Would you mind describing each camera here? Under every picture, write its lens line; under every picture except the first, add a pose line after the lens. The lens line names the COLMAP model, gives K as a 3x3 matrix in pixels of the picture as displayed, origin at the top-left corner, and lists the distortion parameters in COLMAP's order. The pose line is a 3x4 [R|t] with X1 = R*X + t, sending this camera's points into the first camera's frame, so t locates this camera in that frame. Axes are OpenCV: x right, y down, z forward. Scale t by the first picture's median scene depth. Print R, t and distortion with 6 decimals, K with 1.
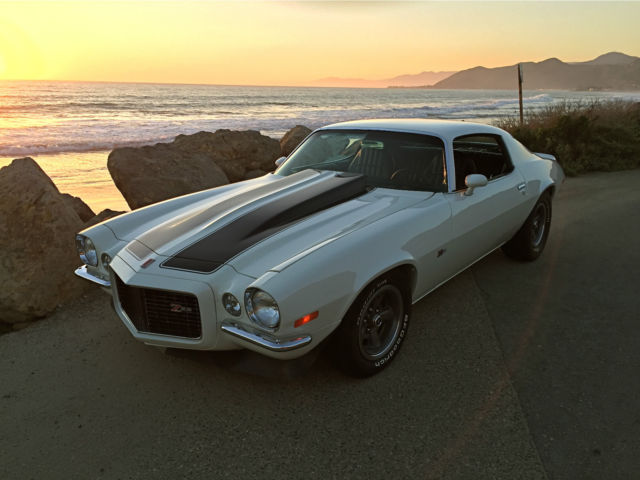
lens RADIAL K [[552.5, 0, 320.0], [0, 552.5, 240.0], [0, 0, 1]] dist [0.073933, -0.107288]
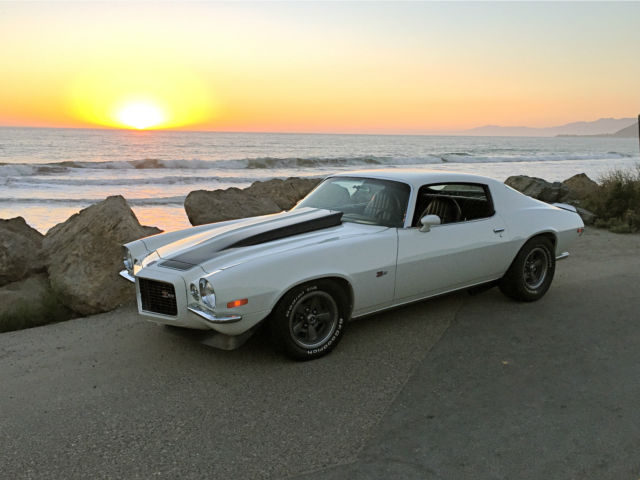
lens RADIAL K [[605.0, 0, 320.0], [0, 605.0, 240.0], [0, 0, 1]] dist [0.082772, -0.107602]
pose [[0.968115, 0.041390, -0.247062, 0.438795], [-0.065777, 0.993650, -0.091281, 0.084410], [0.241716, 0.104621, 0.964691, -0.376275]]
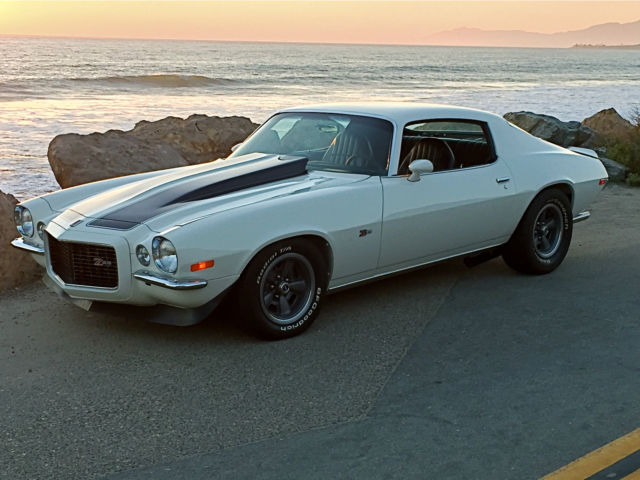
lens RADIAL K [[1074.8, 0, 320.0], [0, 1074.8, 240.0], [0, 0, 1]] dist [0.054679, -0.060668]
pose [[0.993217, 0.023874, -0.113794, 0.375808], [-0.033976, 0.995569, -0.087678, 0.217853], [0.111197, 0.090949, 0.989628, -0.966576]]
